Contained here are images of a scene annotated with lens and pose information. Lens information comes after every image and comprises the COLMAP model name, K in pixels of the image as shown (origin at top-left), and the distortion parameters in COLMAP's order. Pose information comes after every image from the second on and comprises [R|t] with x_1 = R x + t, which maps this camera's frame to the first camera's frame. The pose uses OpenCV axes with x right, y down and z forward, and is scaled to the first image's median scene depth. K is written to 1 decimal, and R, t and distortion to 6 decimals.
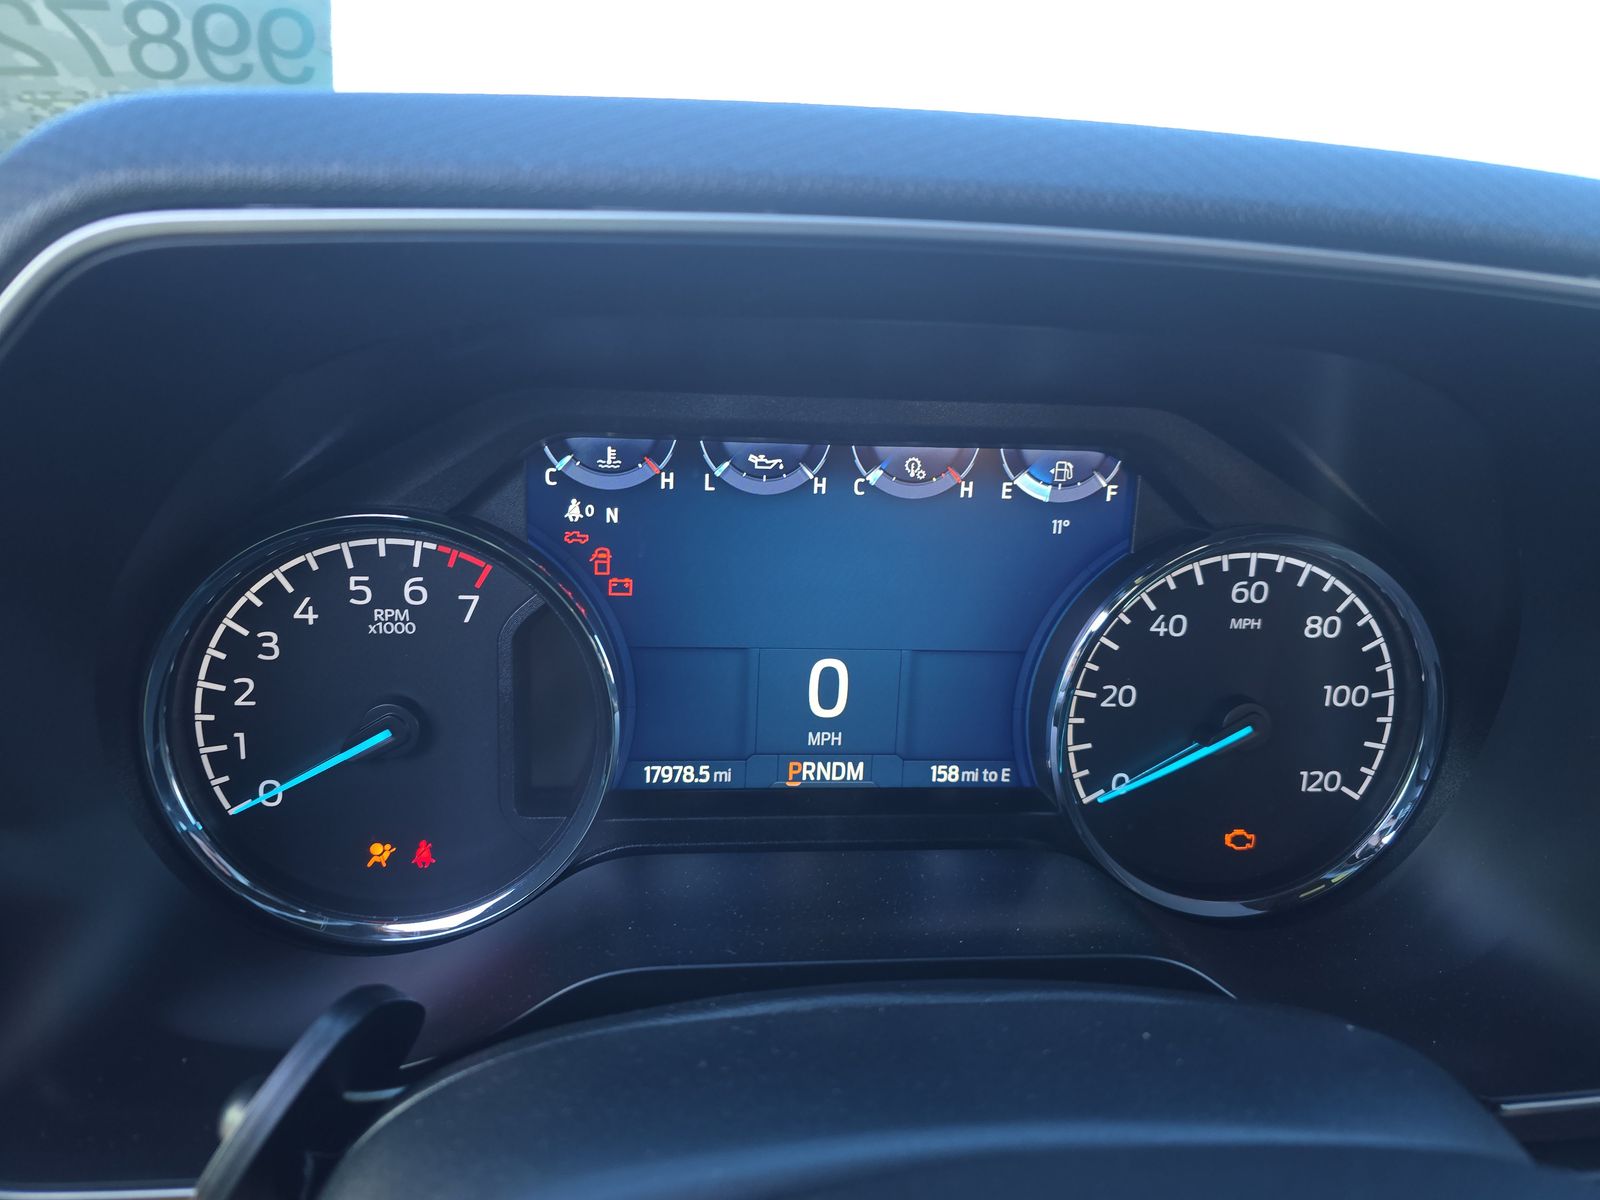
lens RADIAL K [[1086.8, 0, 803.4], [0, 1086.8, 596.3], [0, 0, 1]] dist [0.026767, -0.012118]
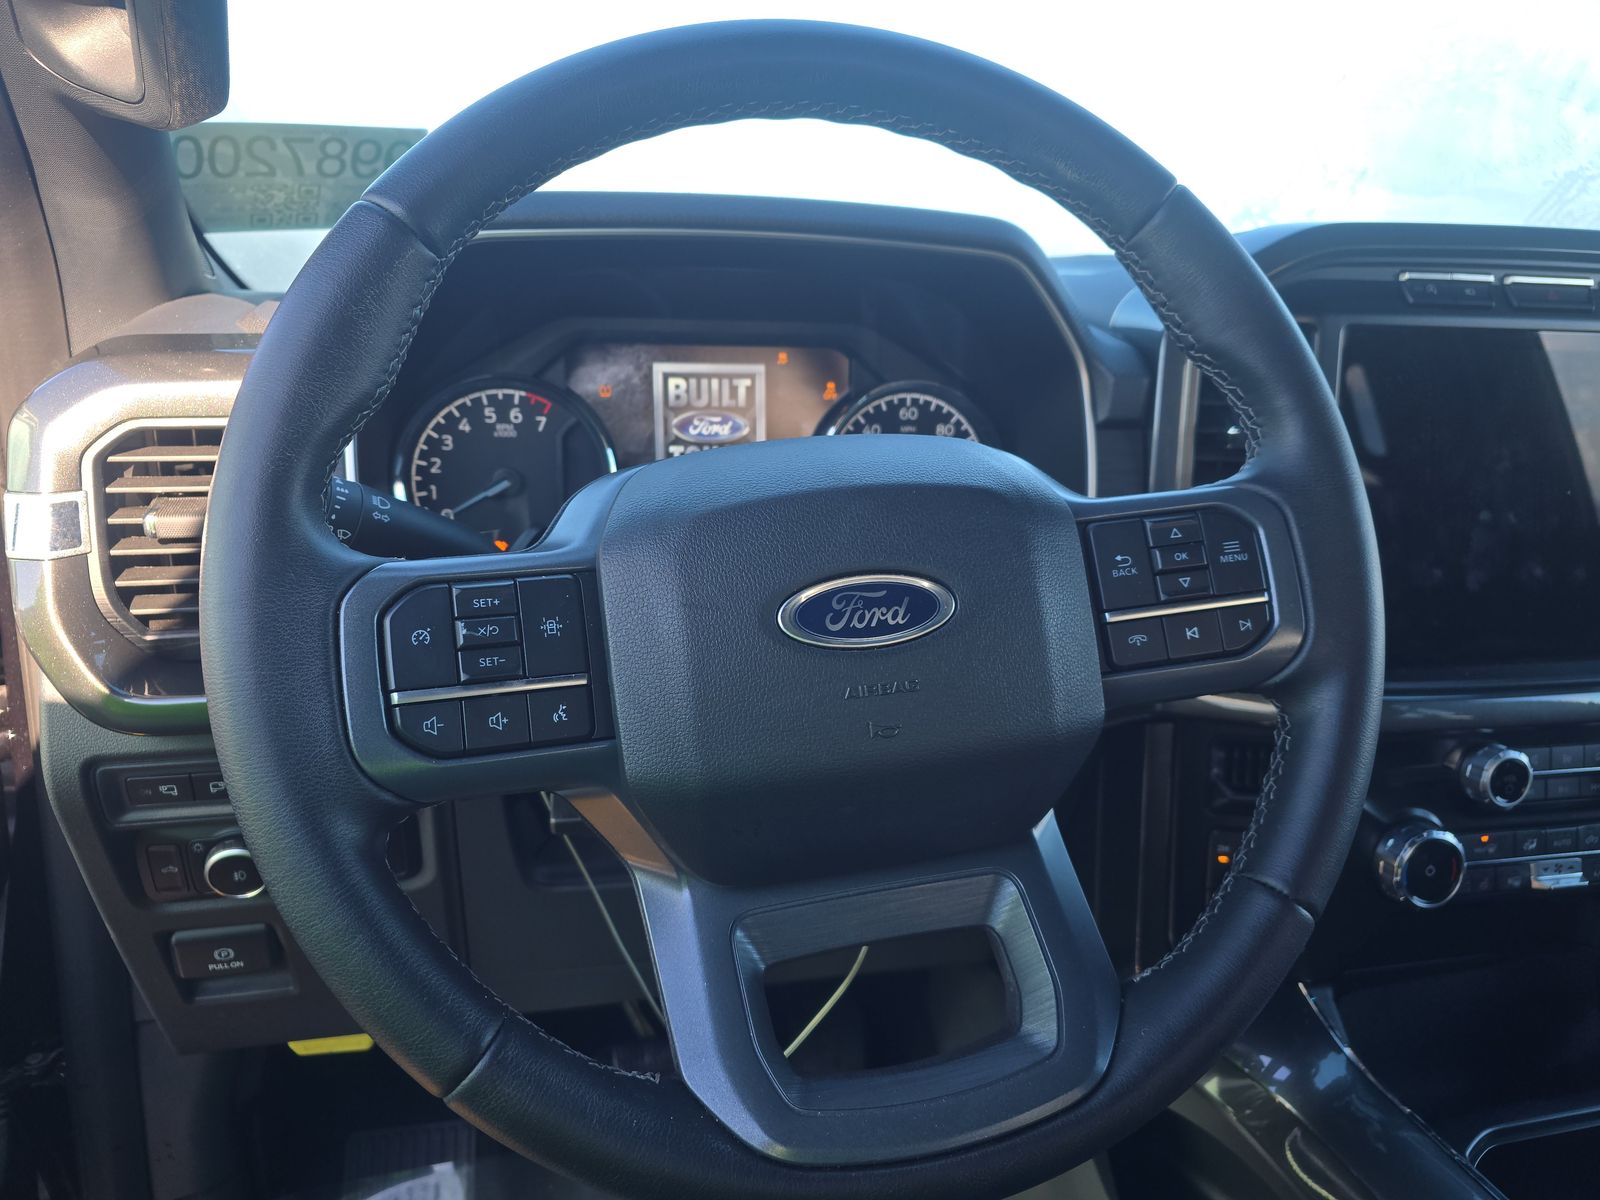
lens RADIAL K [[1086.8, 0, 789.9], [0, 1086.8, 605.7], [0, 0, 1]] dist [0.026767, -0.012118]
pose [[0.992307, -0.052132, 0.112294, -0.083135], [0.057414, 0.997366, -0.044324, 0.488900], [-0.109688, 0.050430, 0.992686, -1.147225]]
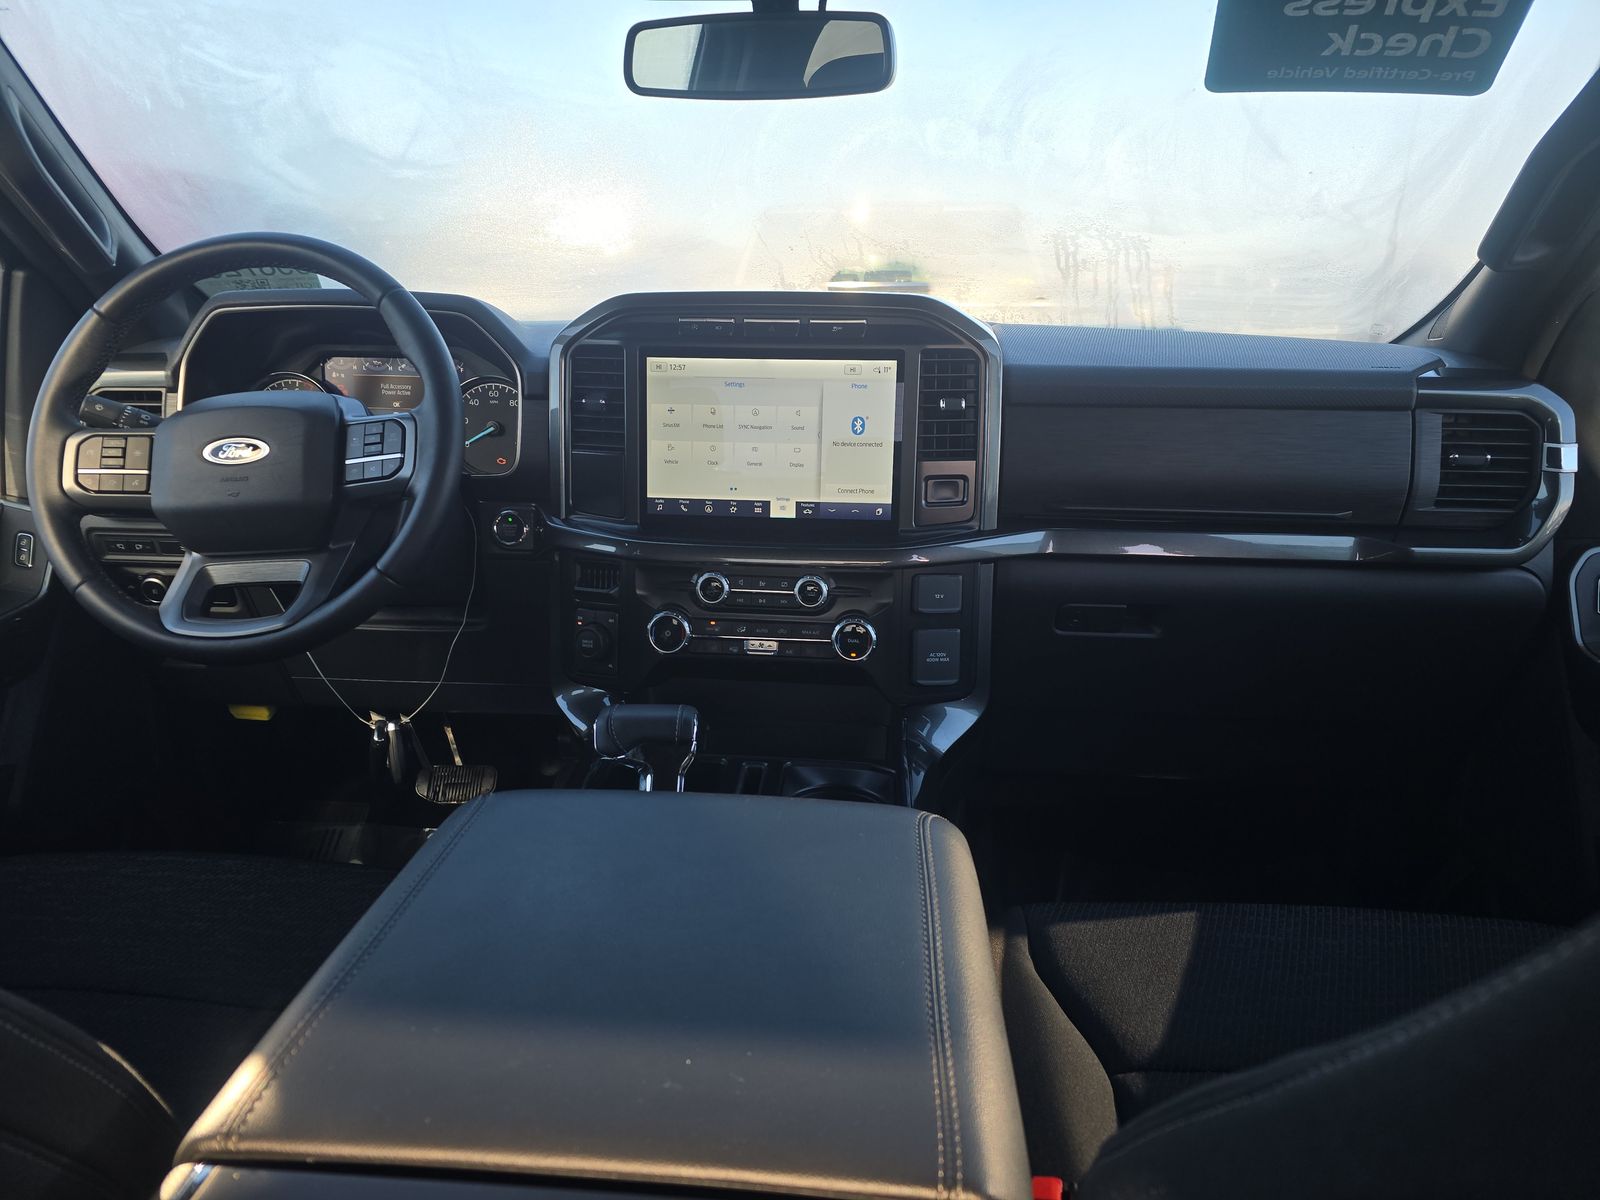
lens RADIAL K [[1086.8, 0, 807.2], [0, 1086.8, 596.7], [0, 0, 1]] dist [0.026767, -0.012118]
pose [[0.983611, 0.008520, -0.180105, 2.476186], [-0.022034, 0.997076, -0.073169, 1.098792], [0.178955, 0.075938, 0.980922, -2.908233]]
